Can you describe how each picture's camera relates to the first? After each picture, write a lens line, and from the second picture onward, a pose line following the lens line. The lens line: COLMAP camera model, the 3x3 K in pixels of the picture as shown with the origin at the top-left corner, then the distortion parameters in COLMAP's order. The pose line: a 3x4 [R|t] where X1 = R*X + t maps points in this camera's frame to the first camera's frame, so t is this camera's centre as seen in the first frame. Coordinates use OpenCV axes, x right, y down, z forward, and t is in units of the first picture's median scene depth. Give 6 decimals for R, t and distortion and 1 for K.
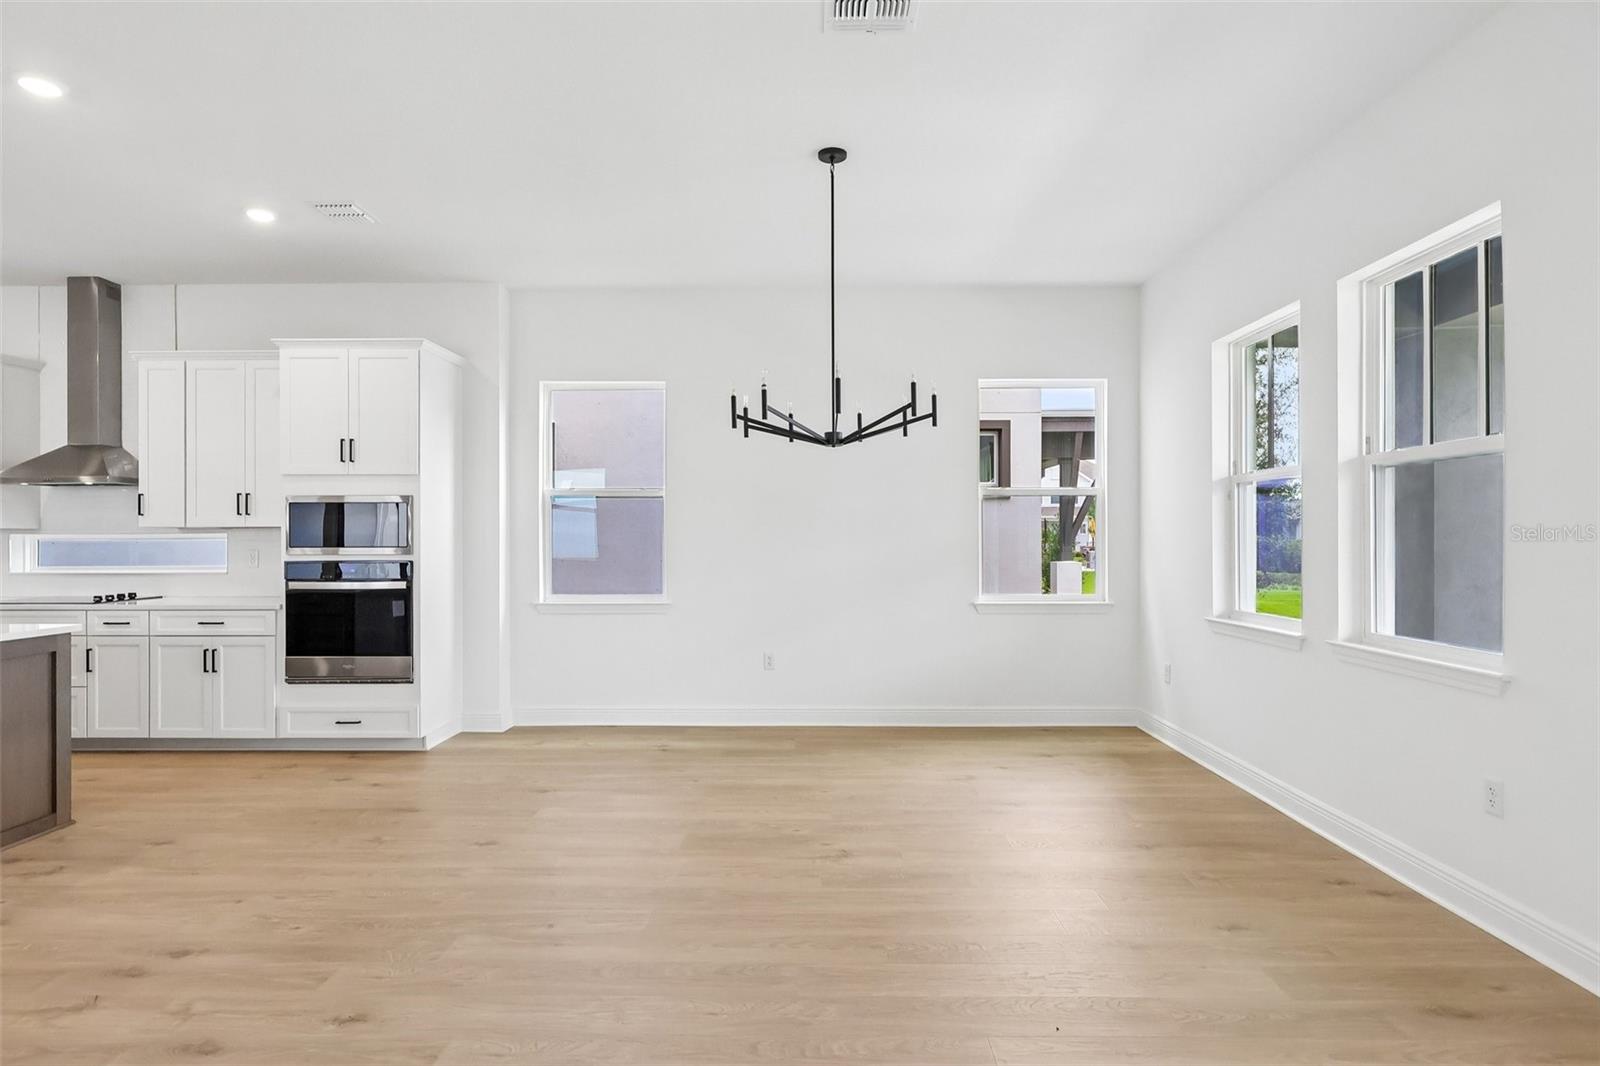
lens RADIAL K [[862.0, 0, 800.0], [0, 862.0, 533.0], [0, 0, 1]] dist [-0.002320, -0.000912]
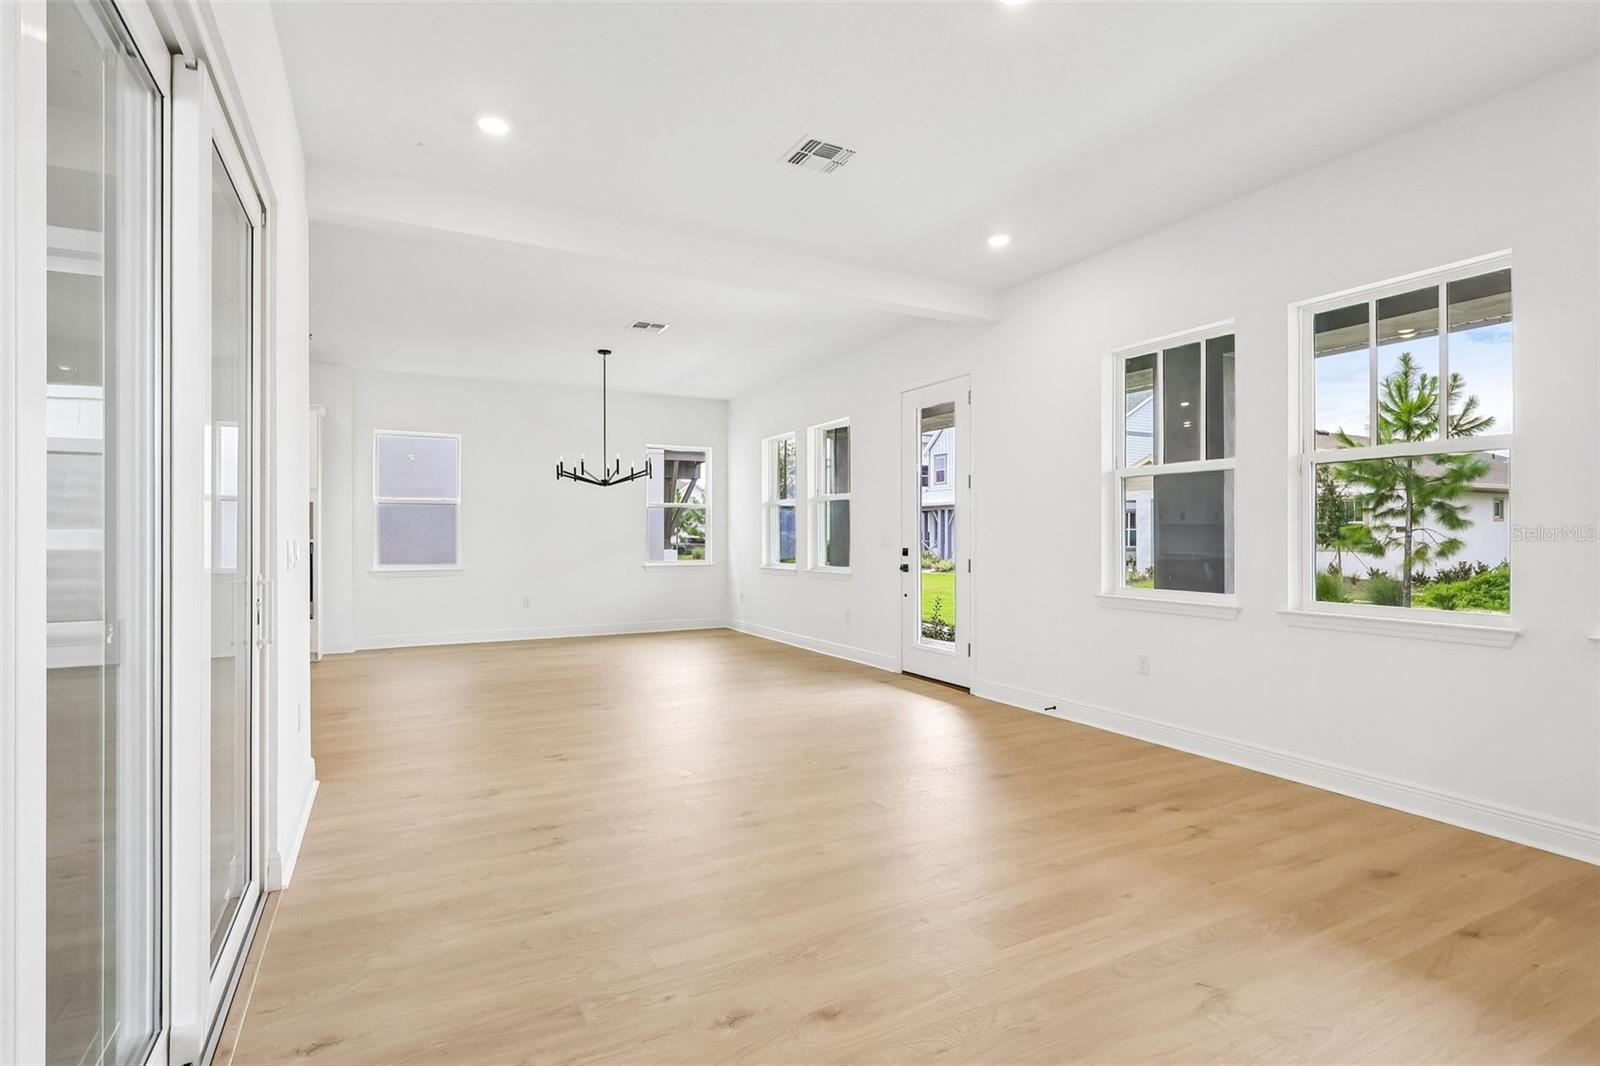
lens RADIAL K [[799.9, 0, 800.0], [0, 799.9, 533.0], [0, 0, 1]] dist [-0.003109, -0.000164]
pose [[0.879468, 0.001922, 0.475953, -0.363609], [-0.003220, 0.999993, 0.001912, 0.008742], [-0.475946, -0.003214, 0.879468, -0.751565]]
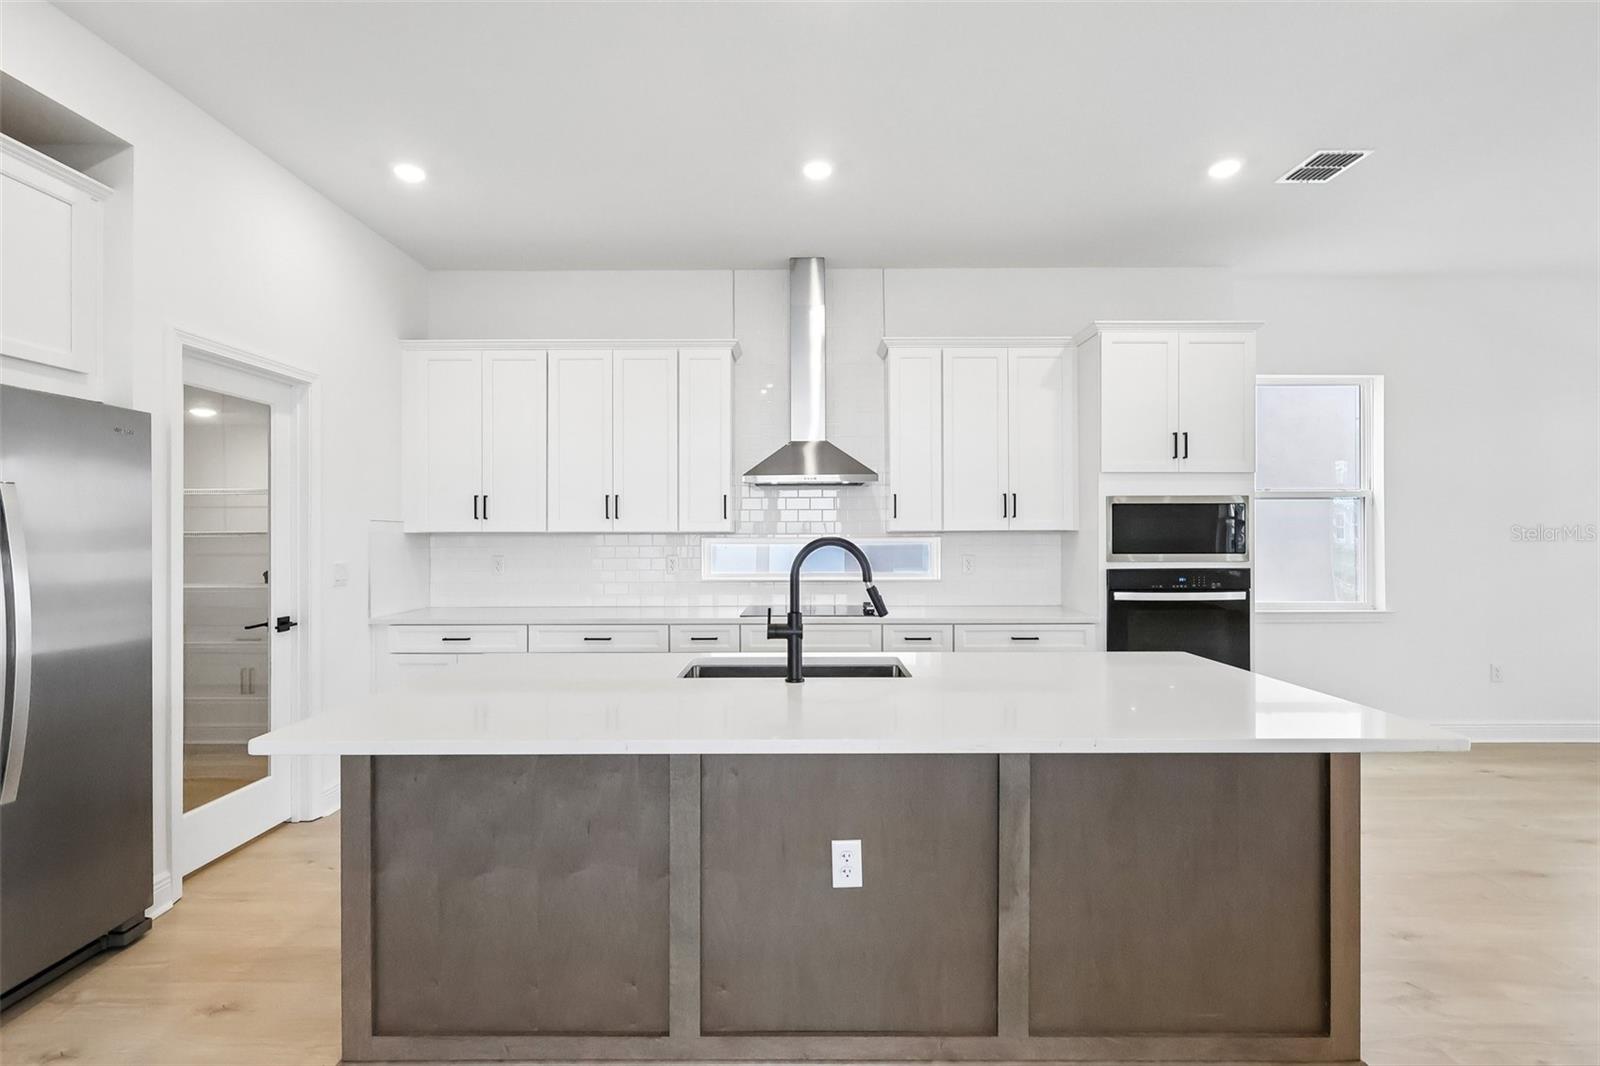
lens RADIAL K [[736.9, 0, 800.0], [0, 736.9, 533.0], [0, 0, 1]] dist [-0.000053, 0.000639]
pose [[0.999962, -0.000628, 0.008666, -0.926824], [0.000625, 1.000000, 0.000291, -0.005477], [-0.008666, -0.000285, 0.999962, 0.236512]]
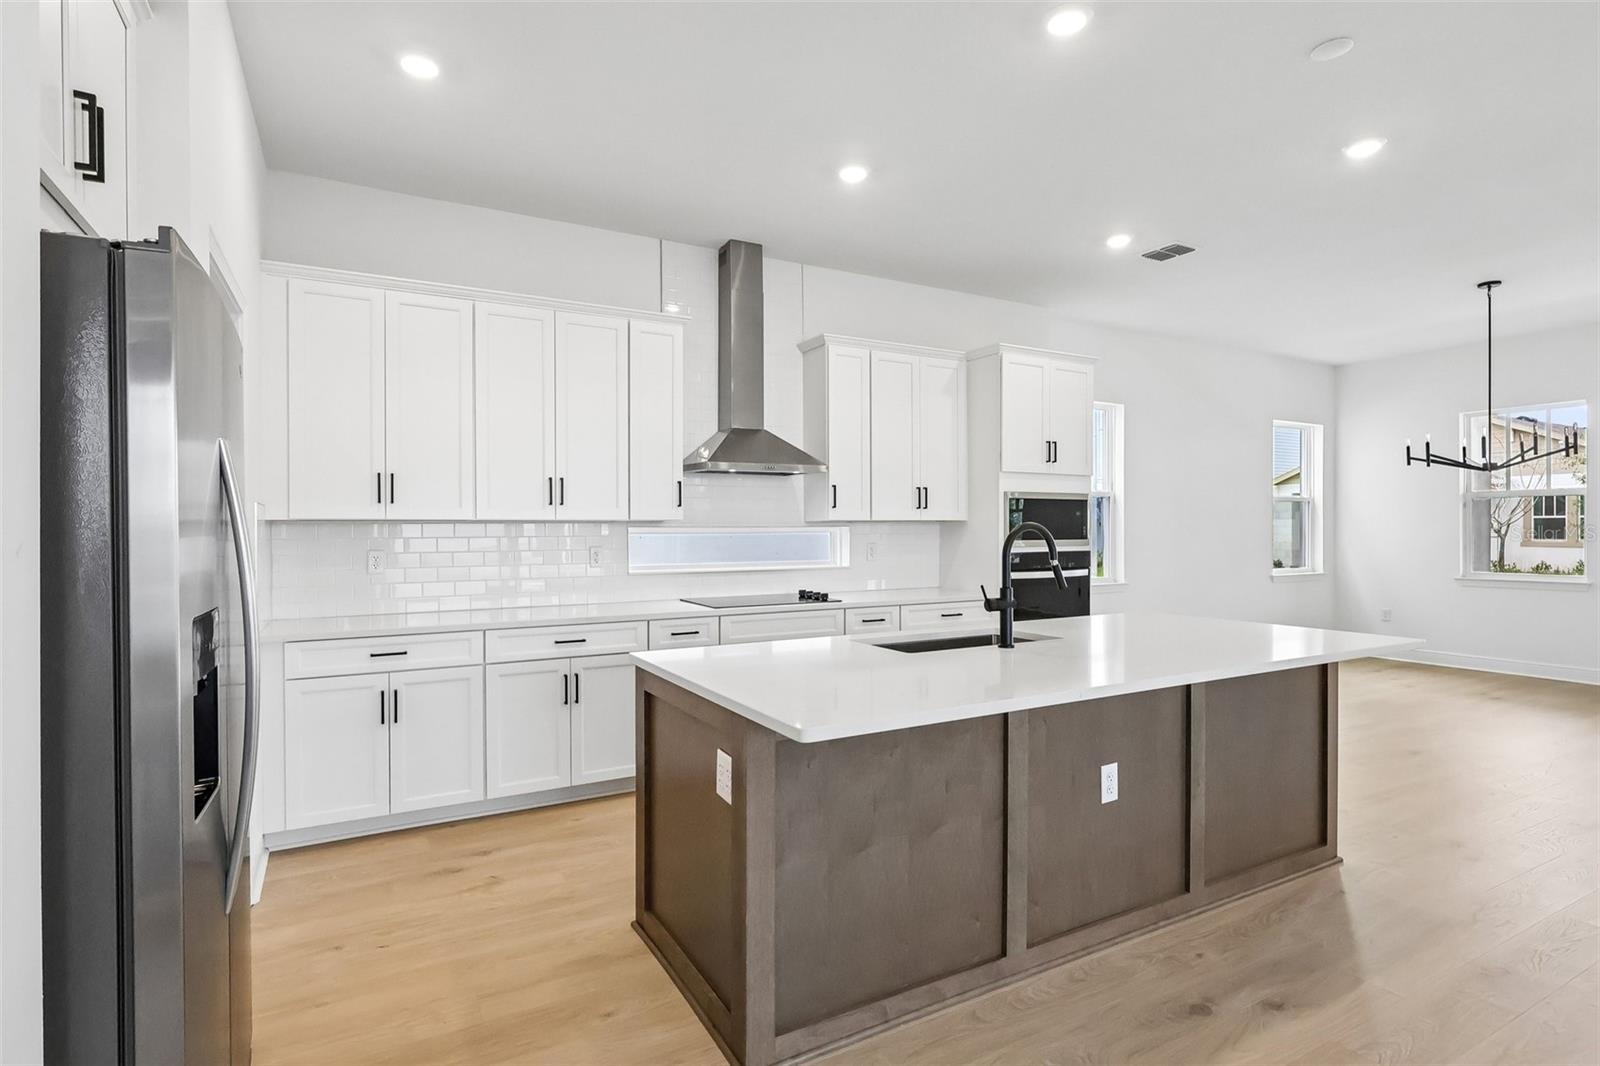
lens RADIAL K [[799.9, 0, 800.0], [0, 799.9, 533.0], [0, 0, 1]] dist [-0.003109, -0.000164]
pose [[0.868978, -0.003780, 0.494837, -1.312882], [-0.000659, 0.999961, 0.008796, -0.000885], [-0.494851, -0.007969, 0.868942, 0.267204]]
